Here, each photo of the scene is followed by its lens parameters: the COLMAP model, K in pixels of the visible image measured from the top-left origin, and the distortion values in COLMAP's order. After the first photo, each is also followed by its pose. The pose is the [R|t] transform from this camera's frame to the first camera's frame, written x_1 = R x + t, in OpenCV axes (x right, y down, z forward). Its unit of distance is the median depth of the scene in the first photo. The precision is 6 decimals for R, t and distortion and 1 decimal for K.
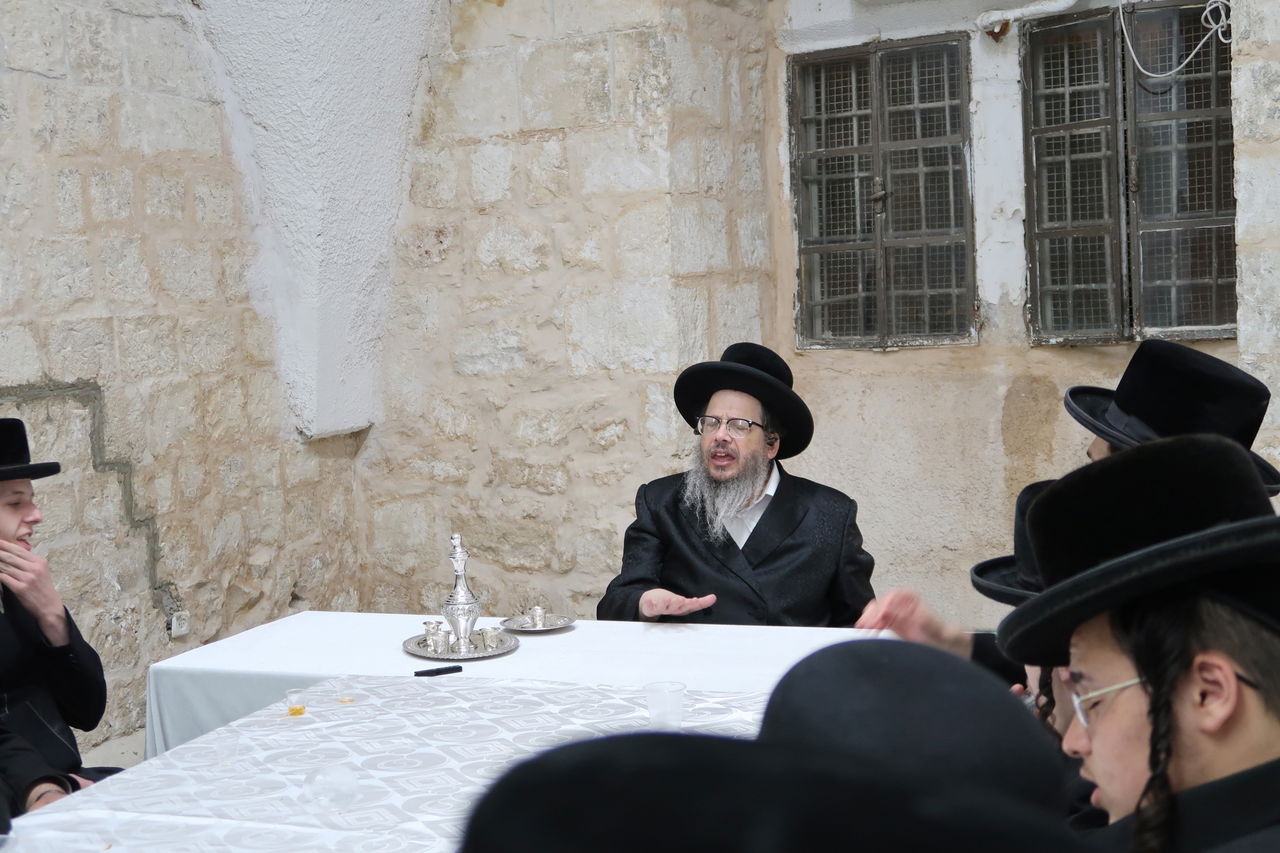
lens RADIAL K [[1613.7, 0, 625.0], [0, 1613.7, 415.8], [0, 0, 1]] dist [0.014758, 0.000000]
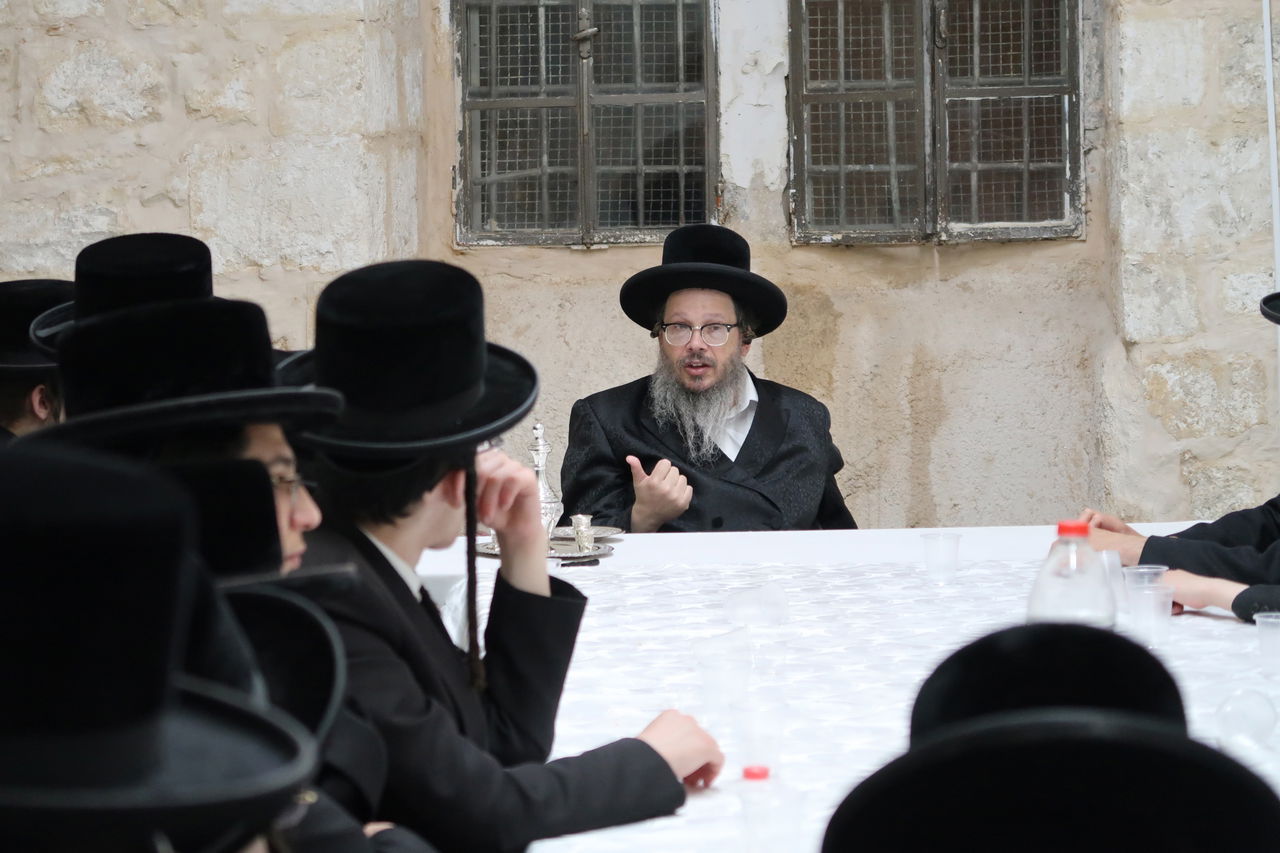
lens RADIAL K [[3362.3, 0, 579.0], [0, 3362.3, 391.6], [0, 0, 1]] dist [0.004300, 0.000000]
pose [[0.919317, 0.003327, 0.393503, -0.452153], [0.001766, 0.999919, -0.012581, 0.044013], [-0.393513, 0.012261, 0.919237, -0.391961]]
